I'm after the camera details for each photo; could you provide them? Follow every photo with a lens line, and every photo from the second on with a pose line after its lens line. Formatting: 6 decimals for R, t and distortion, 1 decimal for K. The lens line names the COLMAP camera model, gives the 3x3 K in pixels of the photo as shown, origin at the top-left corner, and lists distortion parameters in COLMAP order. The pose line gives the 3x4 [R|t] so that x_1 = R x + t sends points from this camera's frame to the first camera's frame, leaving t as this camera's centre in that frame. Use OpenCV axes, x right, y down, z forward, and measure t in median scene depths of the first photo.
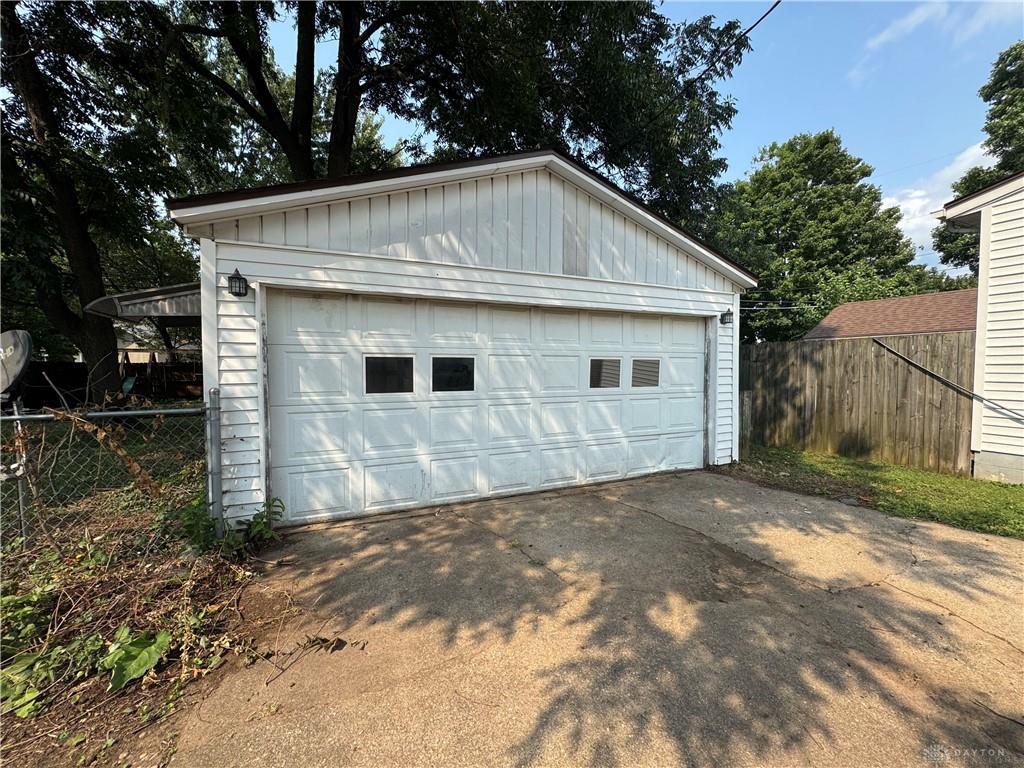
lens RADIAL K [[426.3, 0, 512.0], [0, 426.3, 384.0], [0, 0, 1]] dist [0.000422, 0.000264]
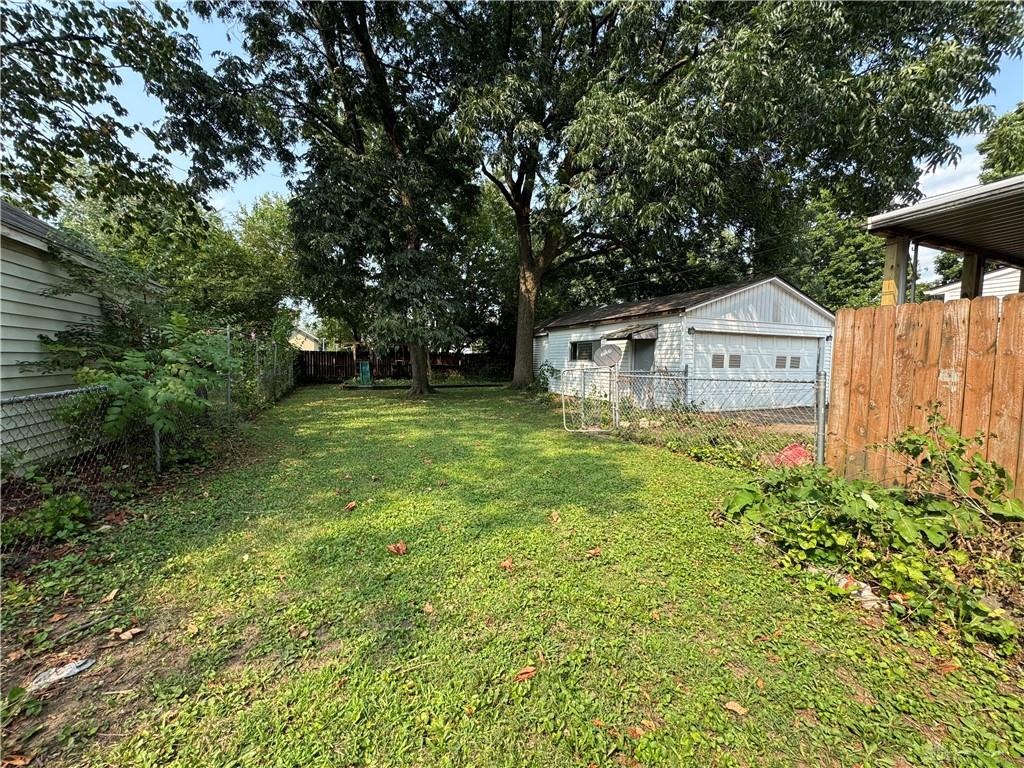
lens RADIAL K [[407.9, 0, 514.2], [0, 407.9, 386.5], [0, 0, 1]] dist [-0.002538, -0.000082]
pose [[0.999589, 0.019492, -0.021000, -1.073800], [-0.018754, 0.999219, 0.034794, 0.051821], [0.021662, -0.034386, 0.999174, -1.146292]]
